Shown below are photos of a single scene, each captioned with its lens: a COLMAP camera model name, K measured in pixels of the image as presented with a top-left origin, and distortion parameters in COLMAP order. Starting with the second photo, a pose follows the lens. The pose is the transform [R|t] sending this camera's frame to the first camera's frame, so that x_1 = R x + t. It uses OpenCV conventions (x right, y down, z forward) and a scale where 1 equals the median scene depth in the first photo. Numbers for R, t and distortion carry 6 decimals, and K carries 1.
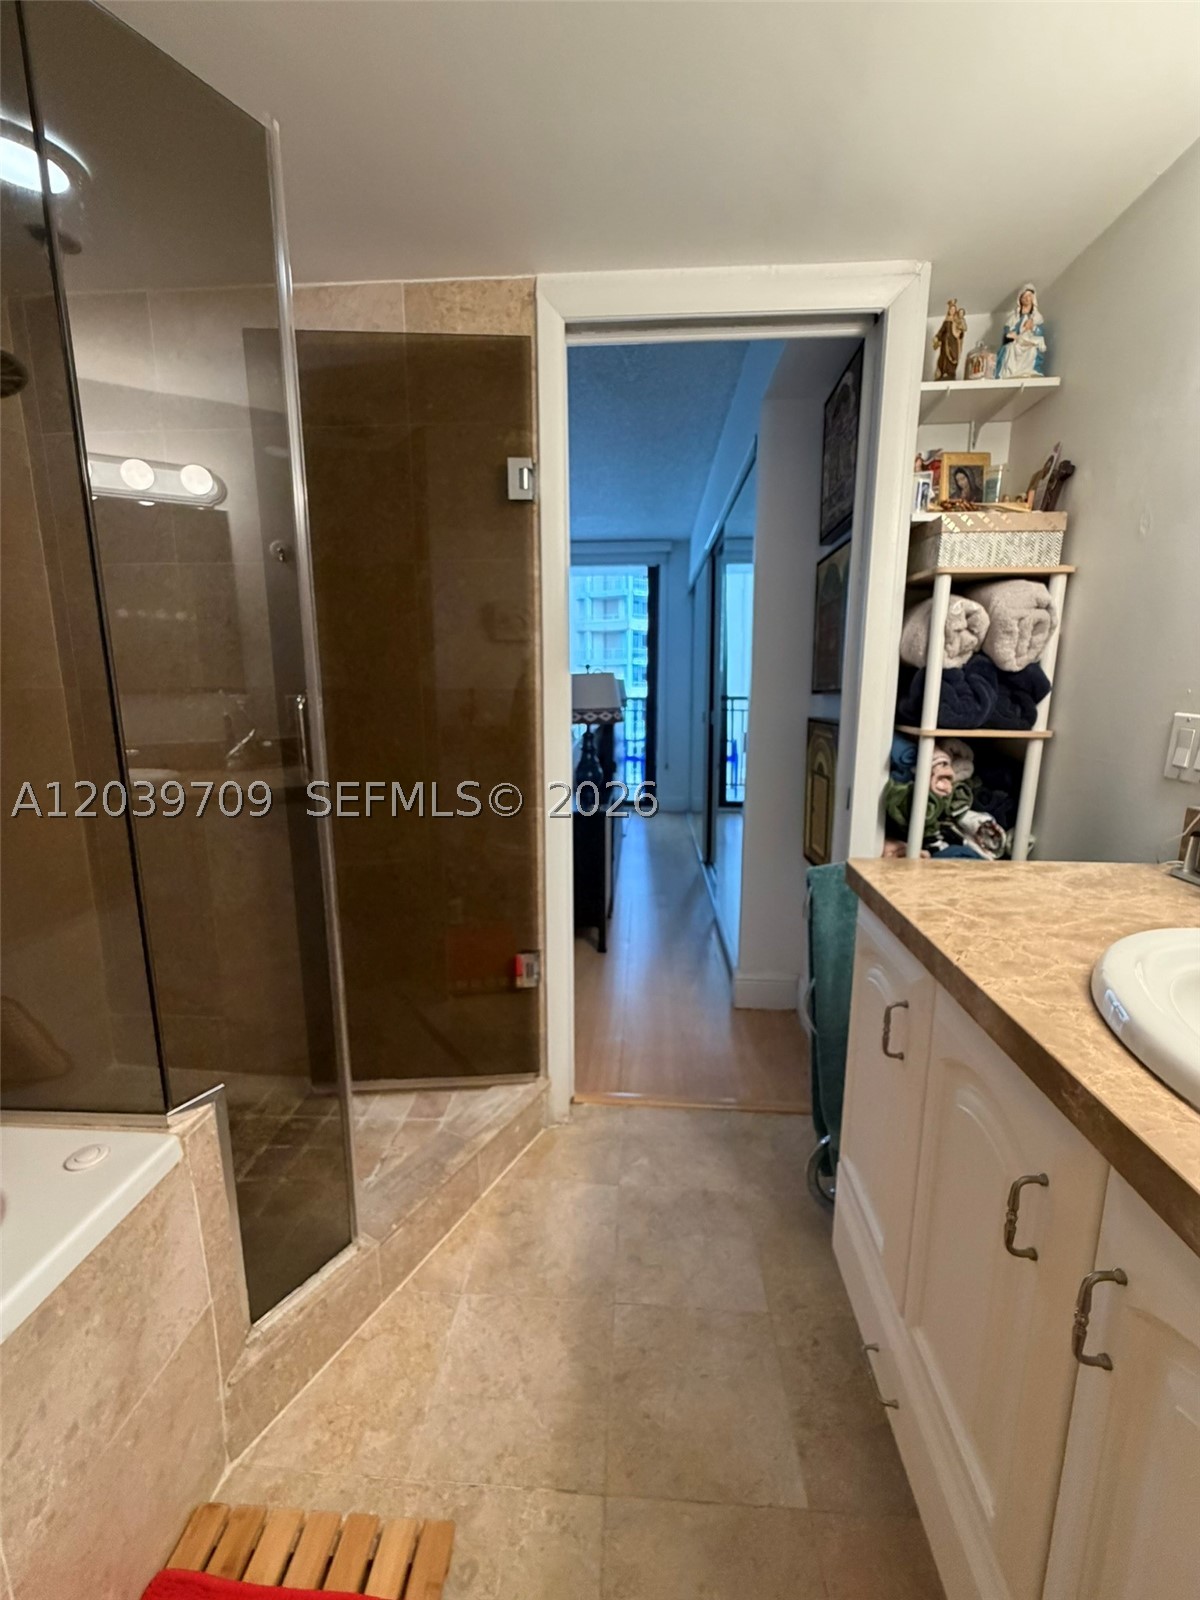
lens RADIAL K [[640.0, 0, 605.6], [0, 640.0, 795.1], [0, 0, 1]] dist [-0.000608, -0.000392]
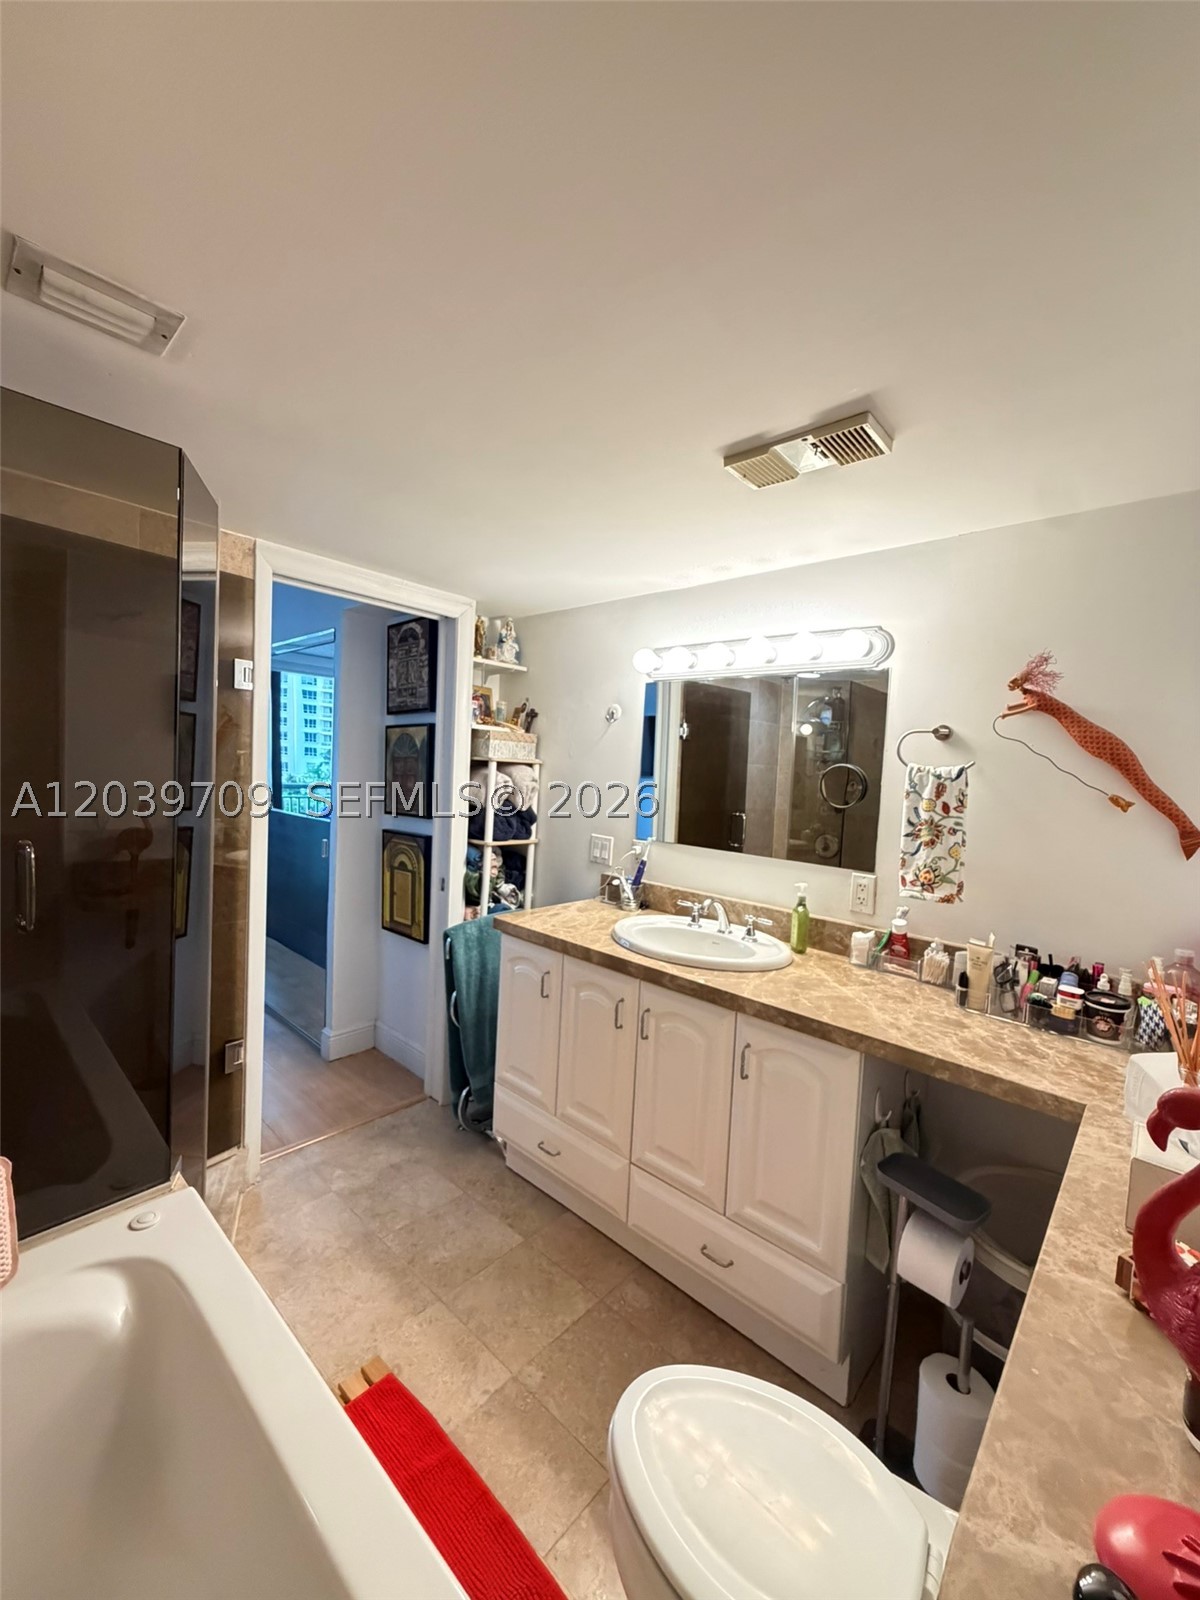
lens RADIAL K [[640.0, 0, 594.5], [0, 640.0, 797.9], [0, 0, 1]] dist [-0.000608, -0.000392]
pose [[0.625610, -0.007390, 0.780101, -0.752901], [0.091446, 0.993756, -0.063922, -0.085178], [-0.774758, 0.111327, 0.622380, -0.397964]]
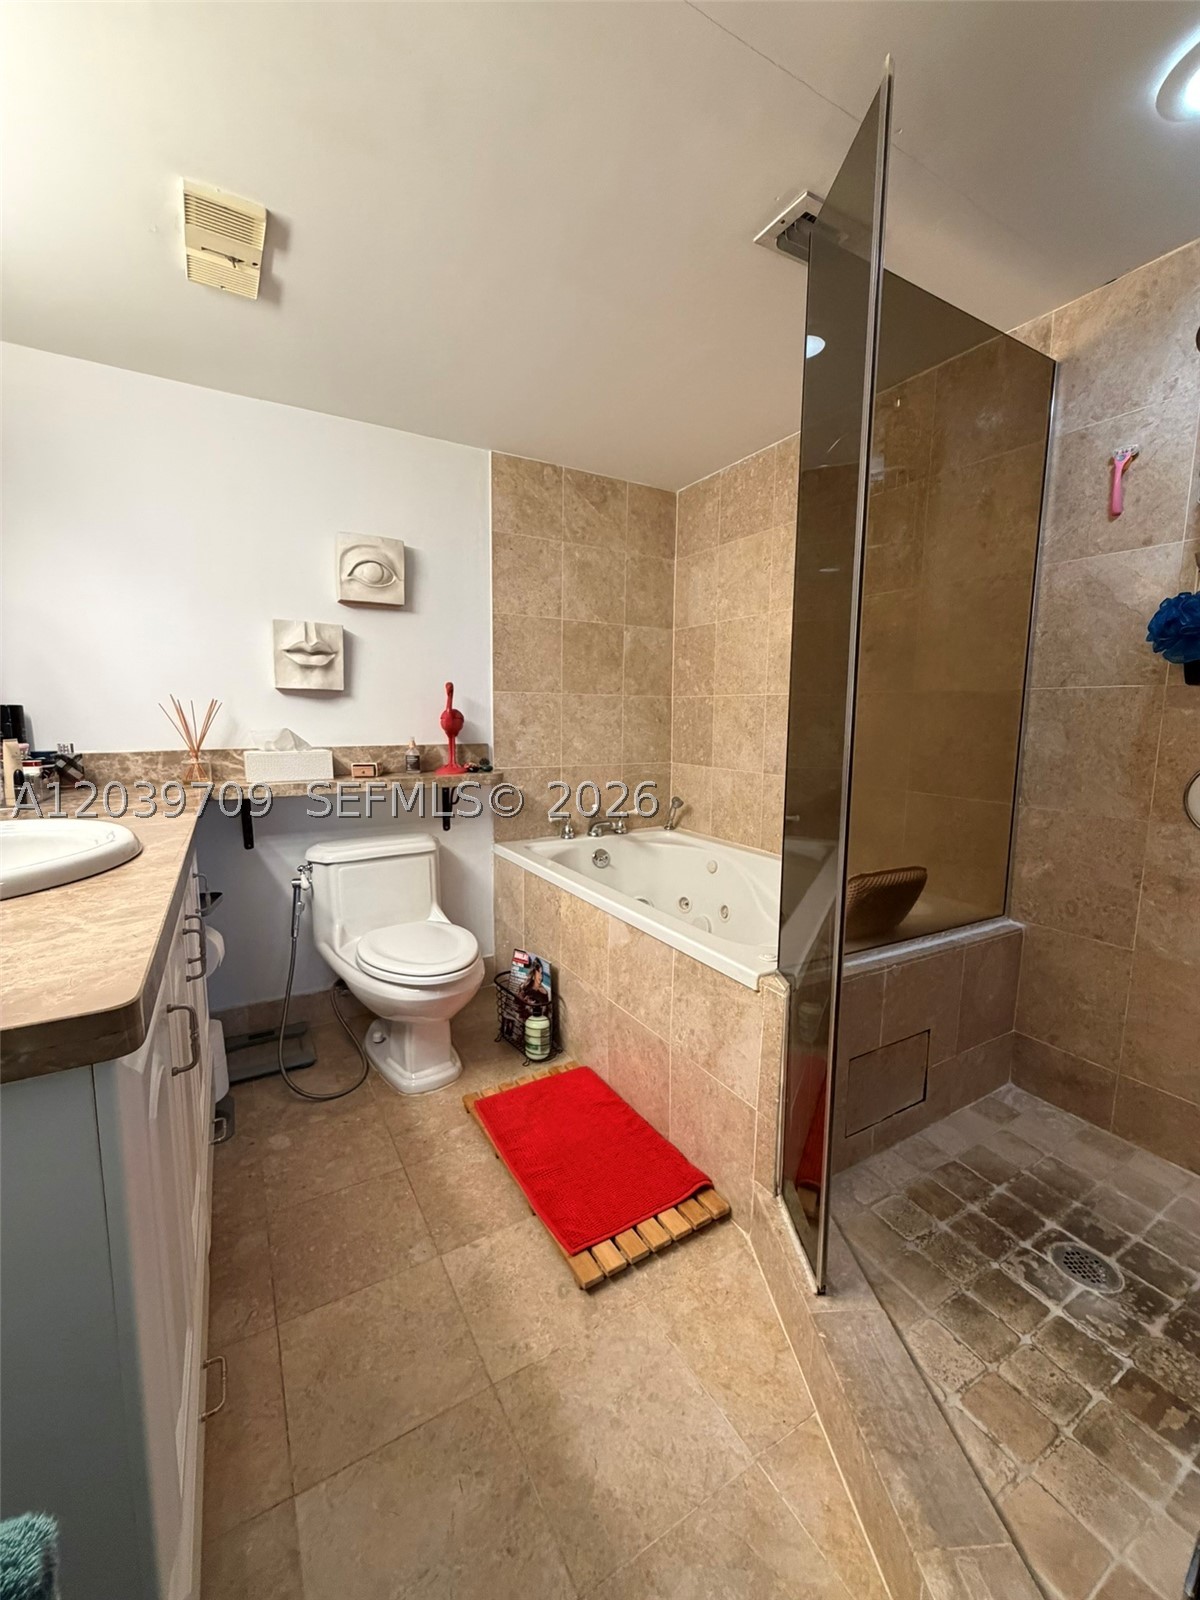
lens RADIAL K [[640.0, 0, 599.5], [0, 640.0, 796.6], [0, 0, 1]] dist [-0.000608, -0.000392]
pose [[-0.829791, 0.068589, -0.553844, 0.269291], [-0.103398, 0.956341, 0.273350, -0.146570], [0.548412, 0.284089, -0.786471, 1.160017]]
